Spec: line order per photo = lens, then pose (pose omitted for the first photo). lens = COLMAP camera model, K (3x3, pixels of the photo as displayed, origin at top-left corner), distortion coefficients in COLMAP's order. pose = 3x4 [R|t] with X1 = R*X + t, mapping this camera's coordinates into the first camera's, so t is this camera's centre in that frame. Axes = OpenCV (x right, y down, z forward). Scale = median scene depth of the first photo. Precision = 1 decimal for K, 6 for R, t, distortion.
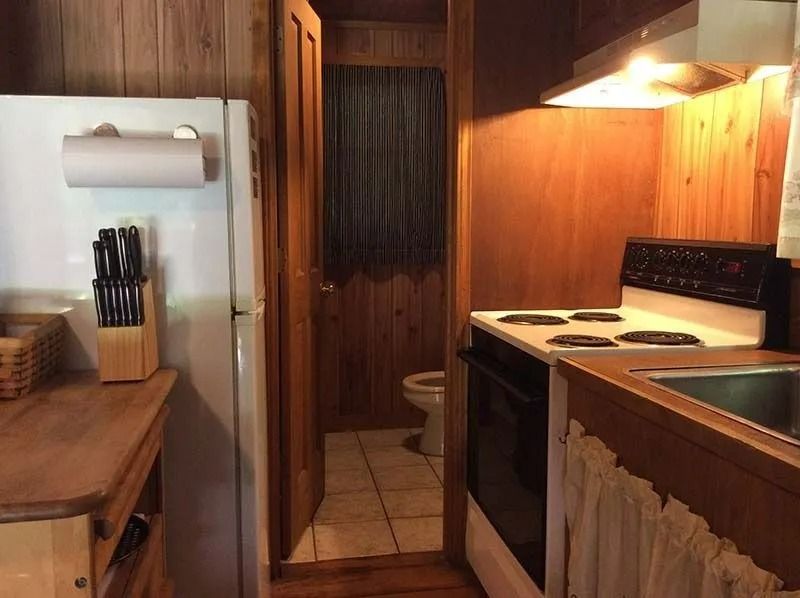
lens RADIAL K [[742.6, 0, 431.5], [0, 742.6, 302.4], [0, 0, 1]] dist [0.022831, 0.000000]
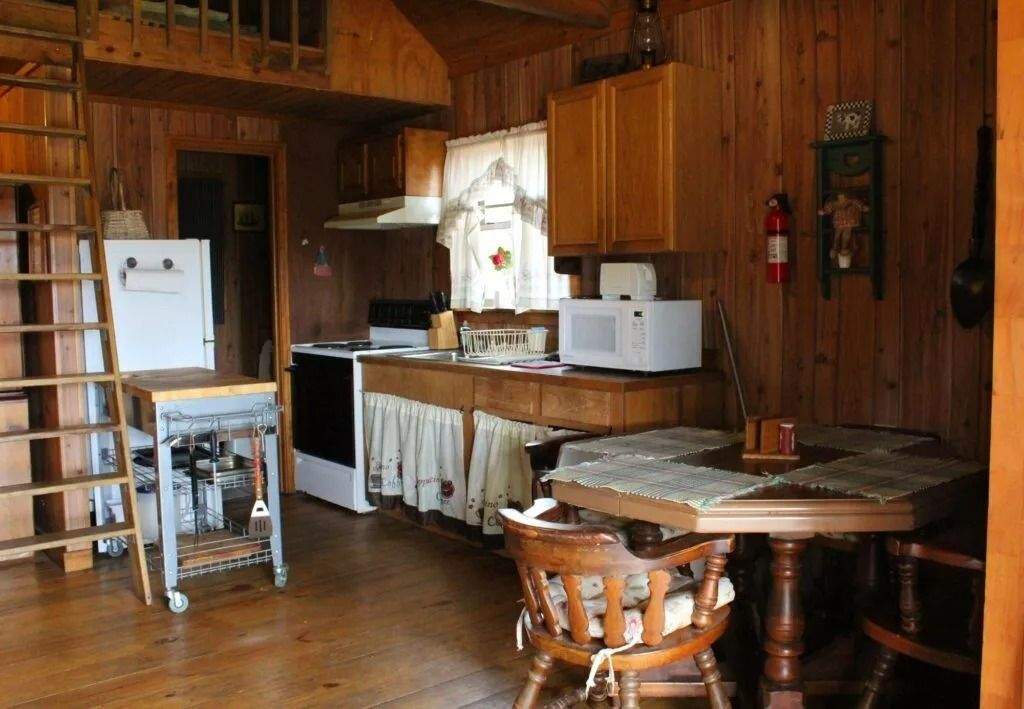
lens RADIAL K [[940.3, 0, 538.1], [0, 940.3, 316.7], [0, 0, 1]] dist [-0.031630, 0.000000]
pose [[0.878734, -0.032464, 0.476206, -0.490391], [0.066559, 0.996271, -0.054903, 0.107528], [-0.472648, 0.079941, 0.877618, -1.224516]]
